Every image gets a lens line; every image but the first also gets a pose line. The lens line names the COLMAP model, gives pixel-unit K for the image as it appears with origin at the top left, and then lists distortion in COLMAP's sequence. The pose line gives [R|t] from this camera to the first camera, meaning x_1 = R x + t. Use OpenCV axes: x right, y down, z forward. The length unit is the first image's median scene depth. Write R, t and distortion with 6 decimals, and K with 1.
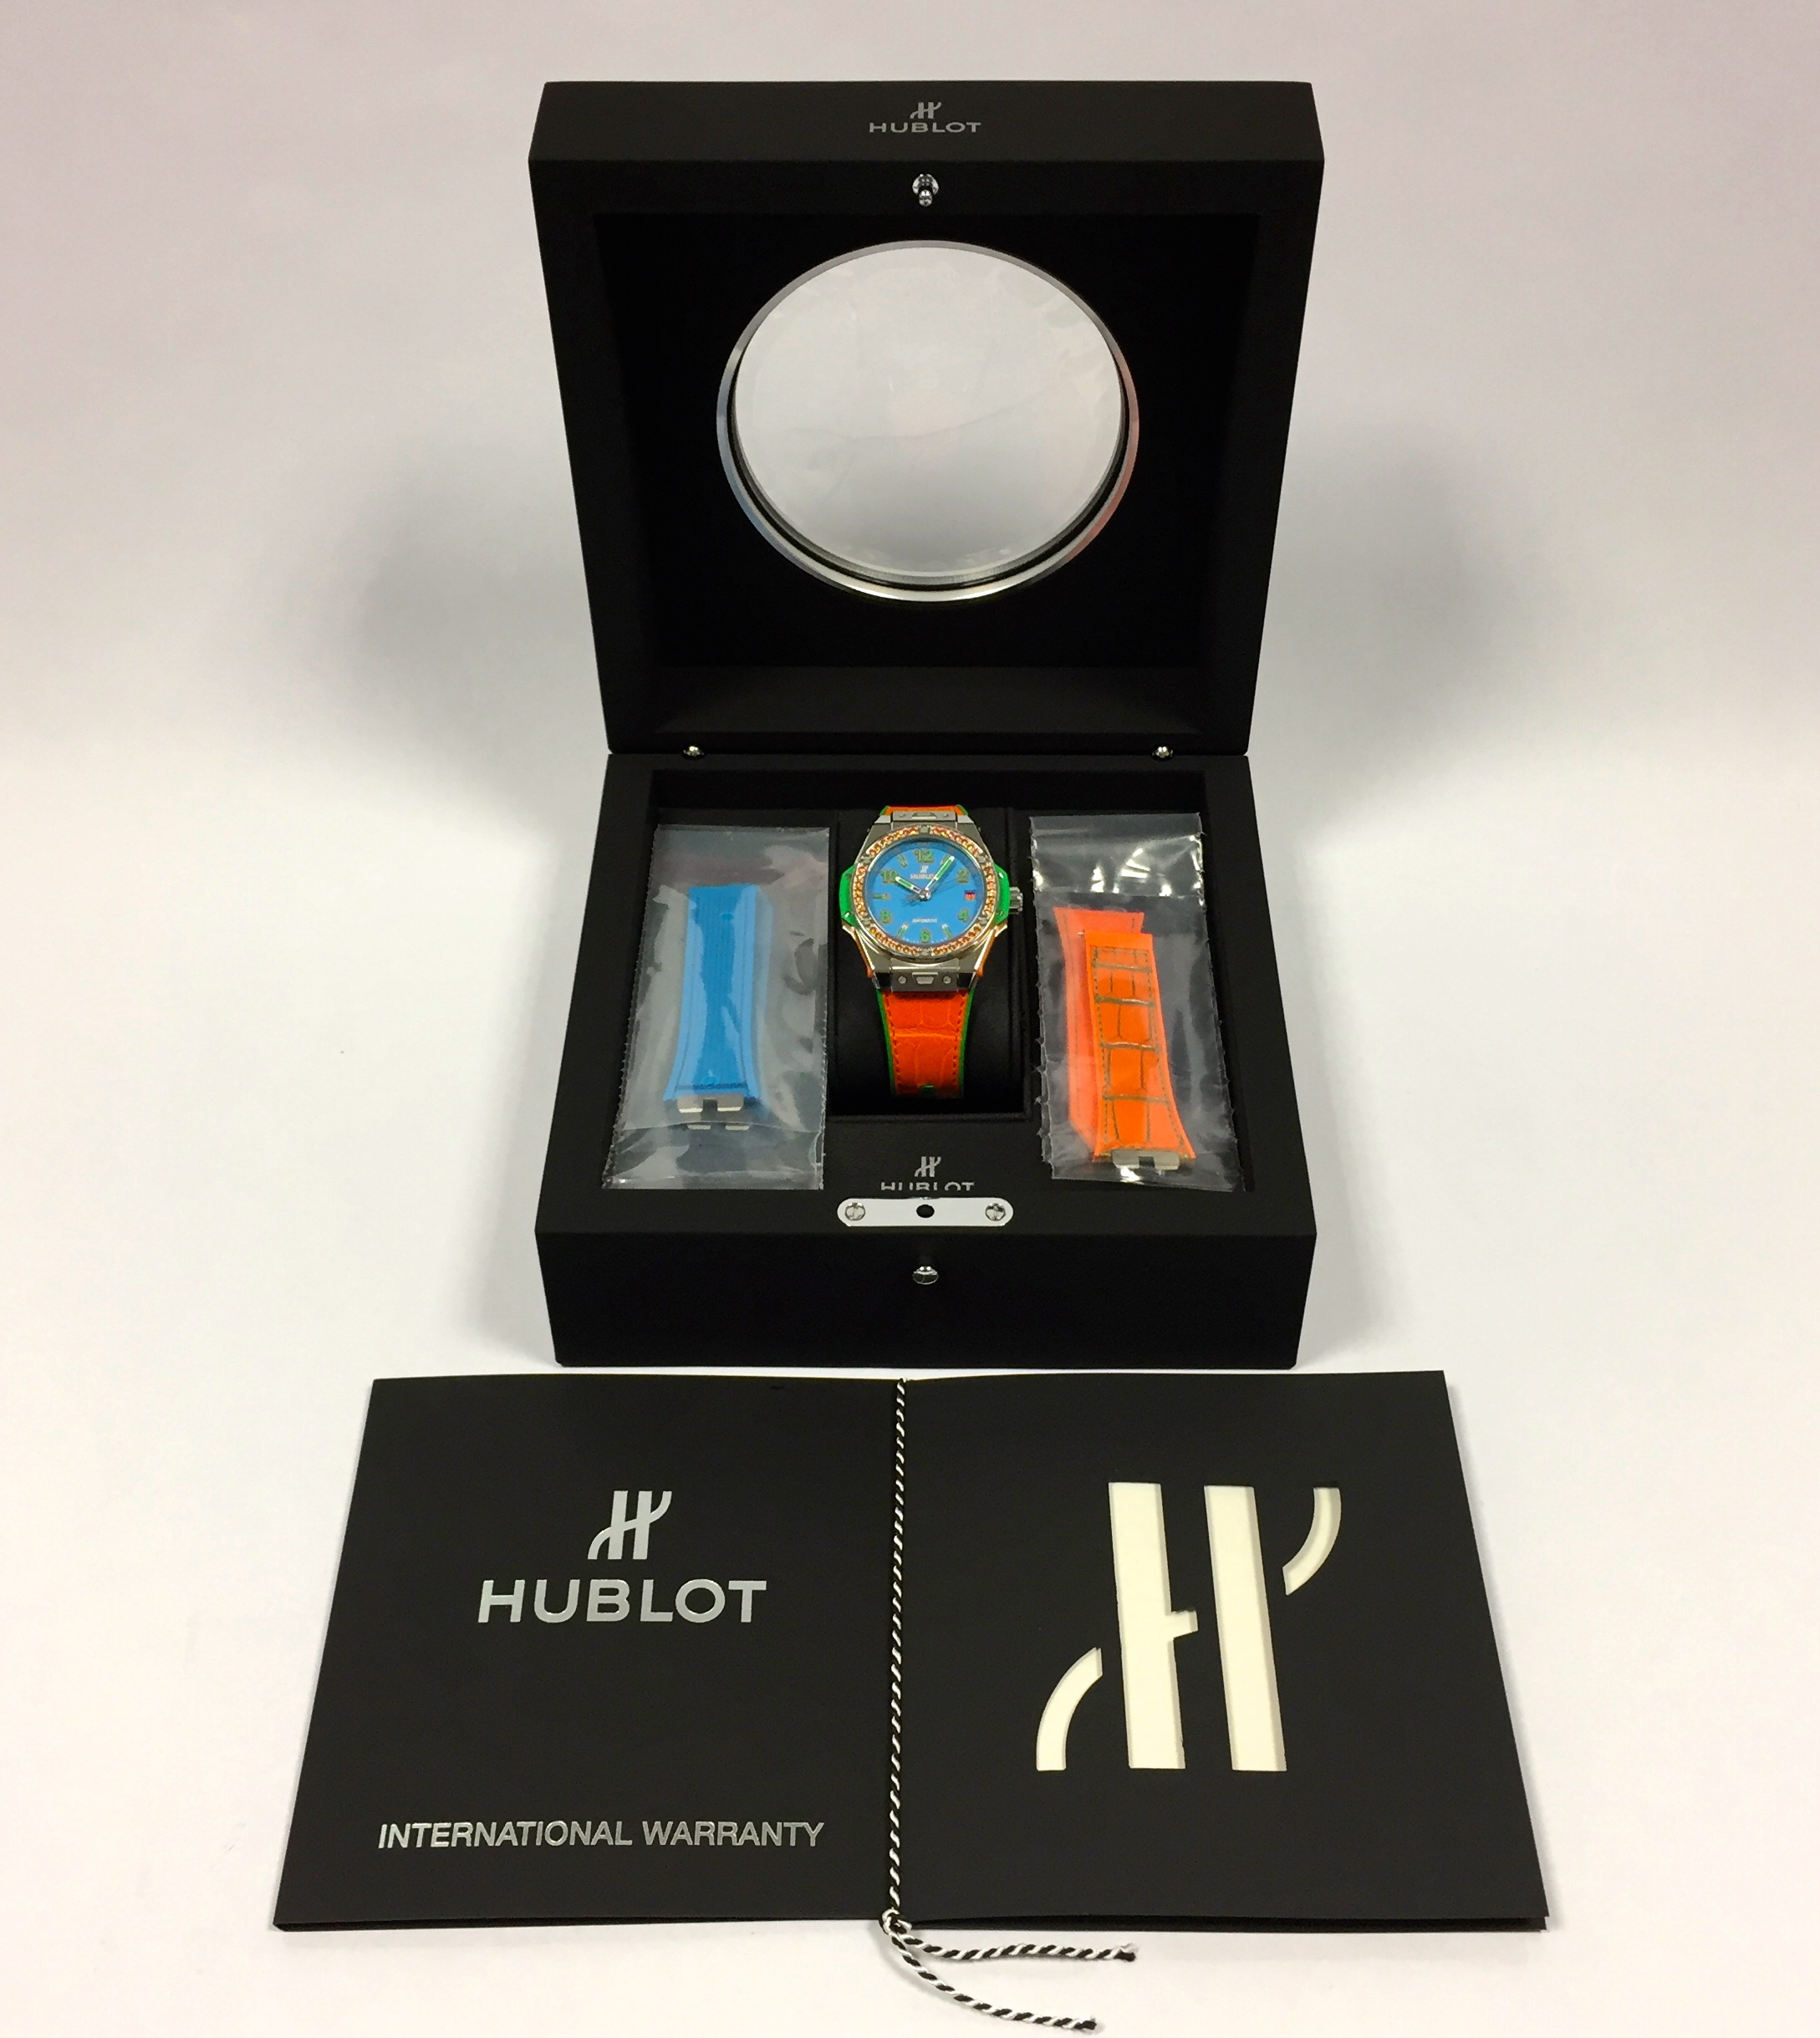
lens RADIAL K [[2899.1, 0, 904.8], [0, 2899.1, 1108.8], [0, 0, 1]] dist [-0.009024, 0.000000]
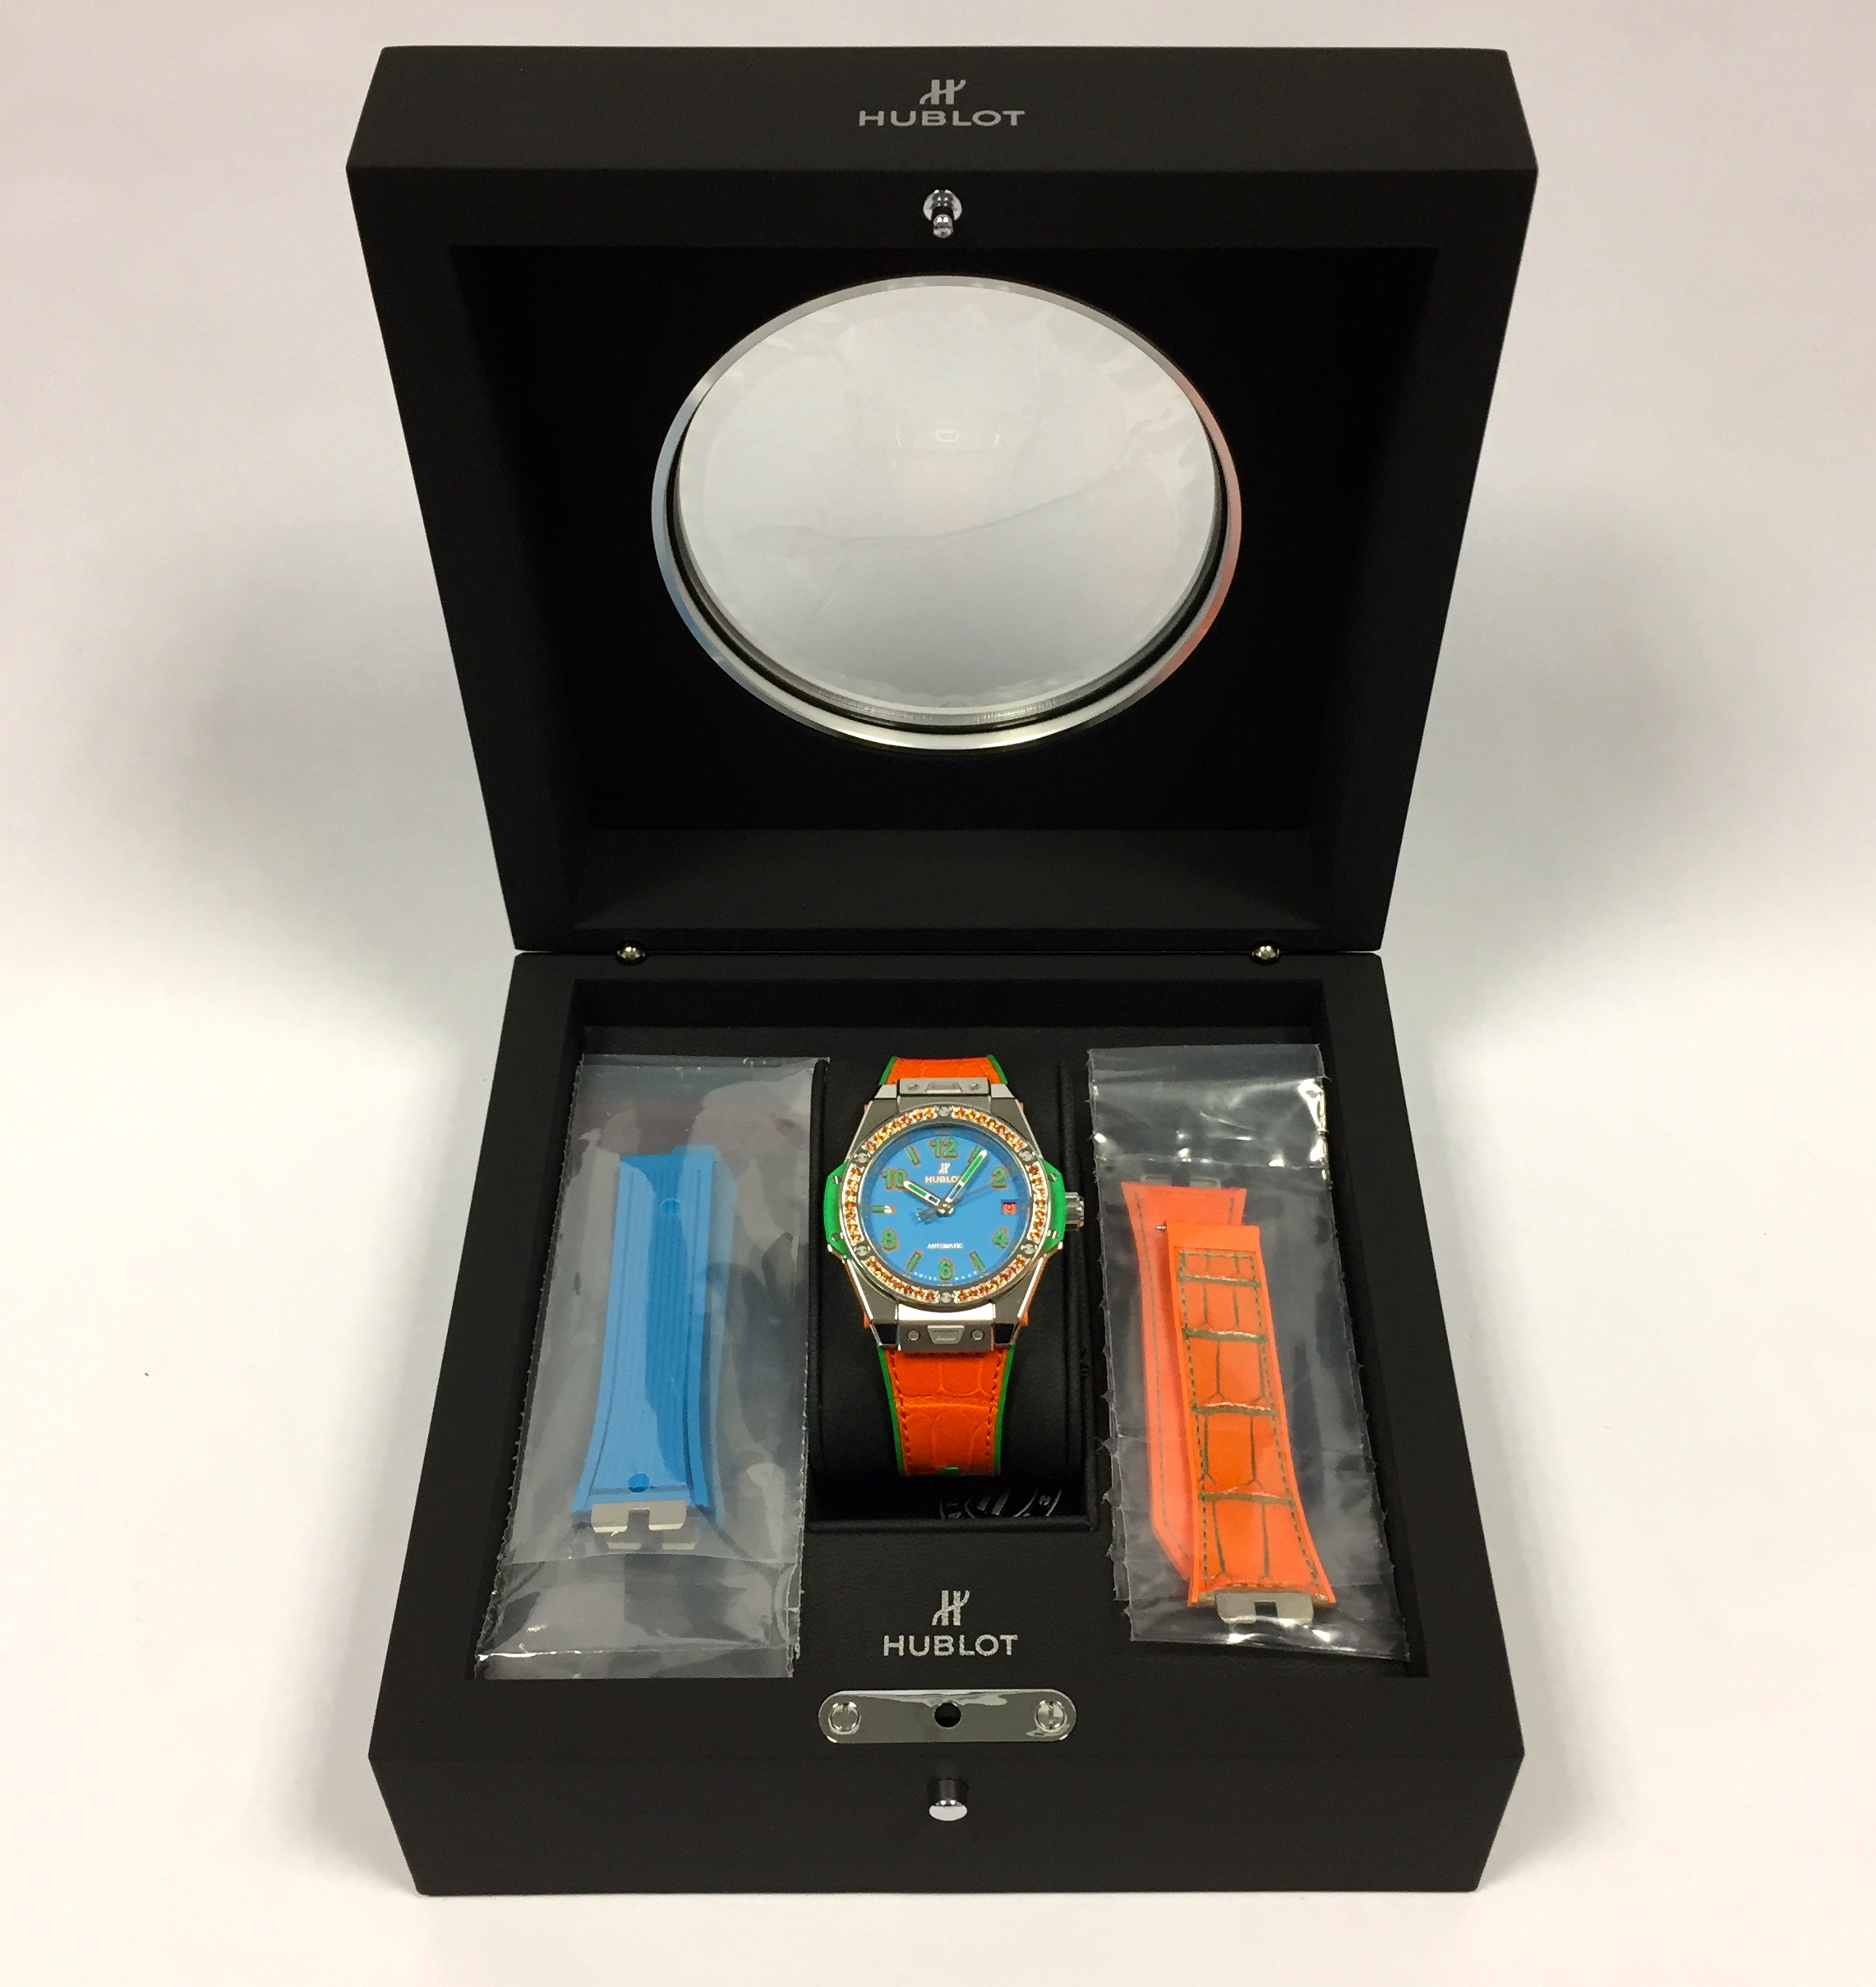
lens RADIAL K [[2608.1, 0, 969.1], [0, 2608.1, 961.8], [0, 0, 1]] dist [-0.002462, 0.000000]
pose [[0.999860, -0.003677, 0.016301, 0.002591], [0.003463, 0.999908, 0.013111, -0.140855], [-0.016348, -0.013053, 0.999781, 0.366022]]
